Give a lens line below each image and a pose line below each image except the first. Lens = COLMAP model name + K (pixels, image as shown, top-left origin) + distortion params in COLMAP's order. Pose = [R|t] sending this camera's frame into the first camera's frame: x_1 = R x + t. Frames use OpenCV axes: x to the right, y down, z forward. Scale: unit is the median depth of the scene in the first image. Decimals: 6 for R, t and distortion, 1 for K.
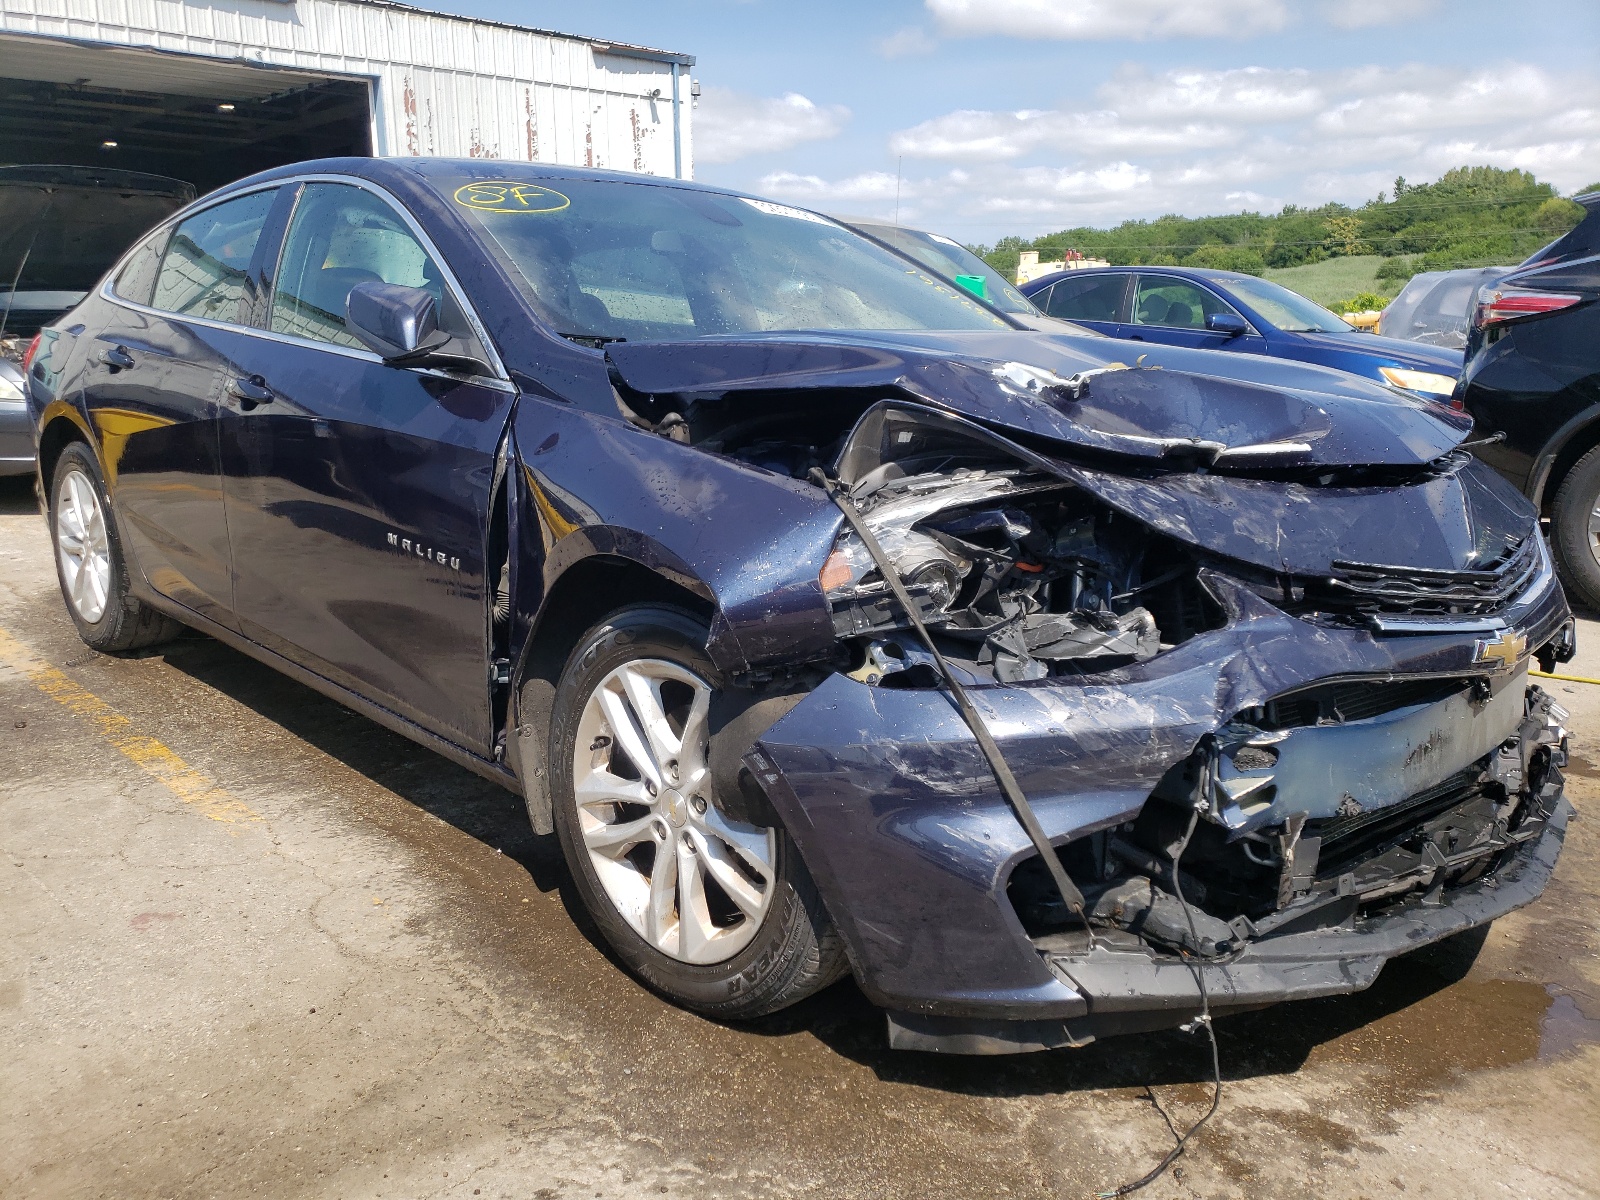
lens RADIAL K [[1271.5, 0, 800.0], [0, 1271.5, 600.0], [0, 0, 1]] dist [0.062813, 0.000299]
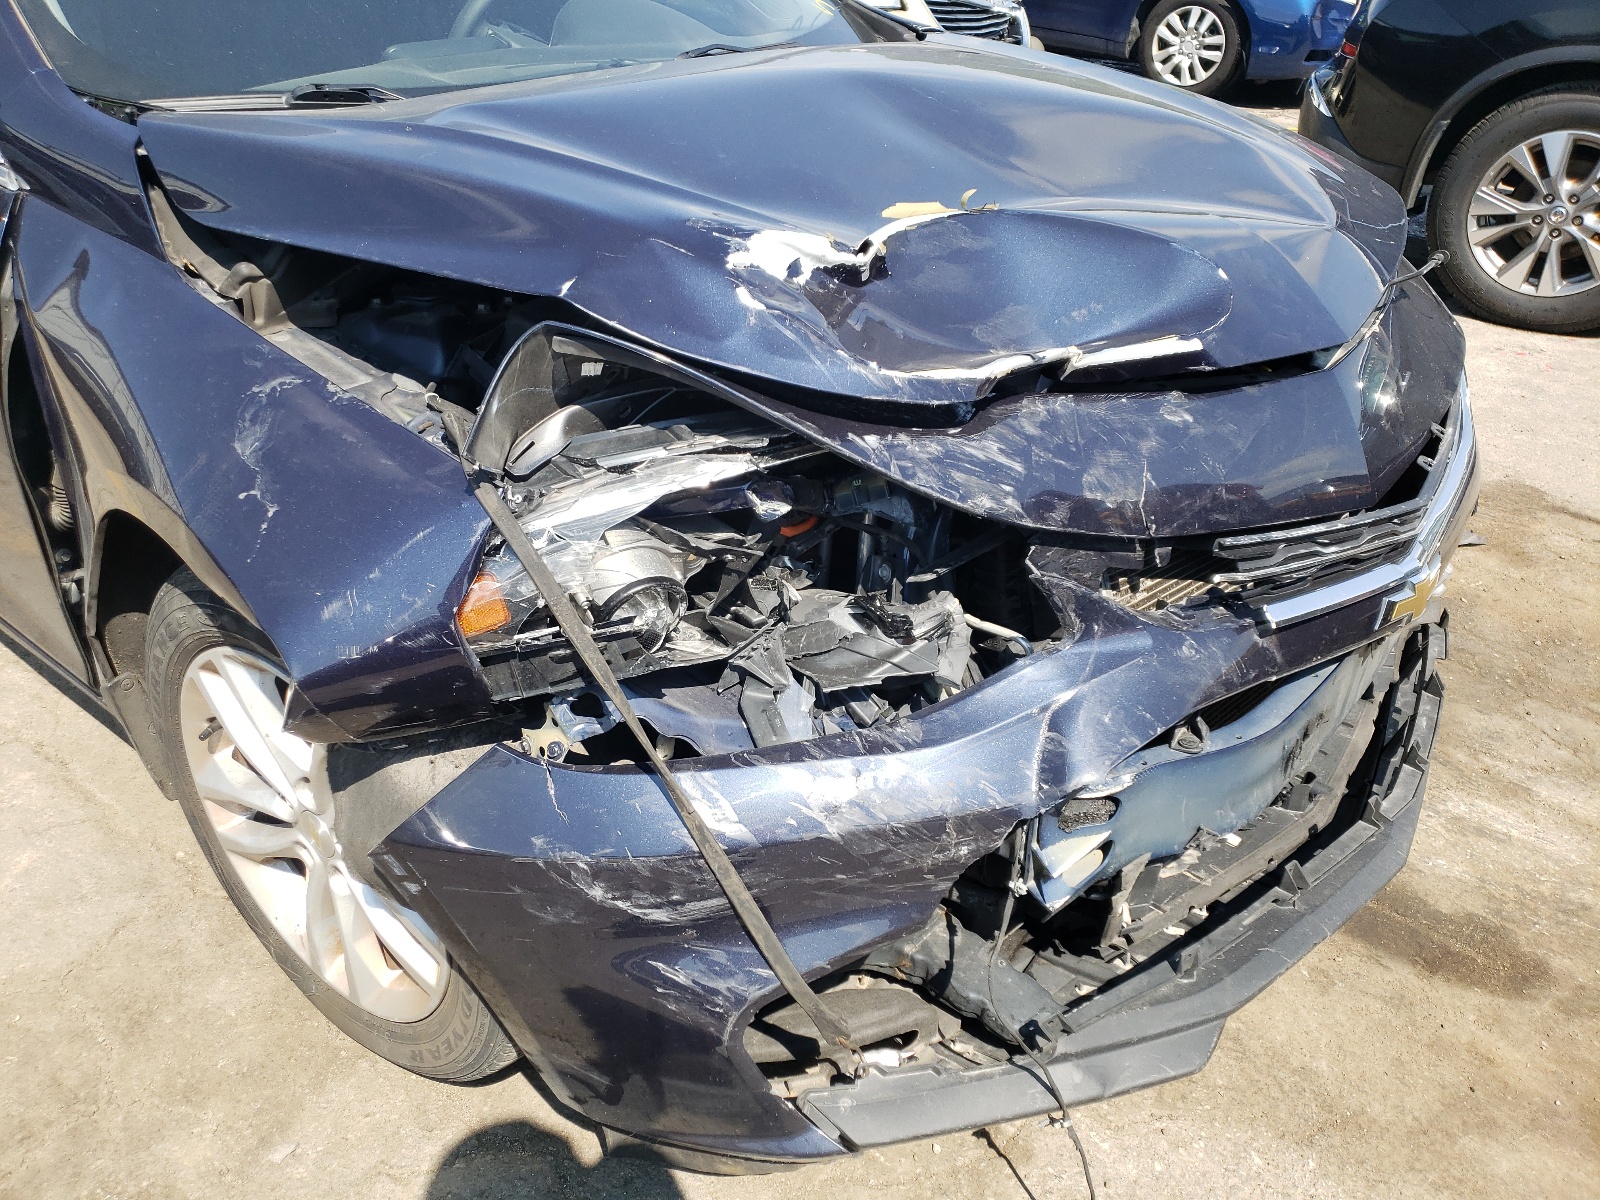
lens RADIAL K [[1198.0, 0, 800.0], [0, 1198.0, 600.0], [0, 0, 1]] dist [0.181265, -0.000866]
pose [[0.994276, -0.037508, 0.100038, 0.122450], [0.002022, 0.942786, 0.333391, -0.223684], [-0.106819, -0.331281, 0.937466, 0.393460]]
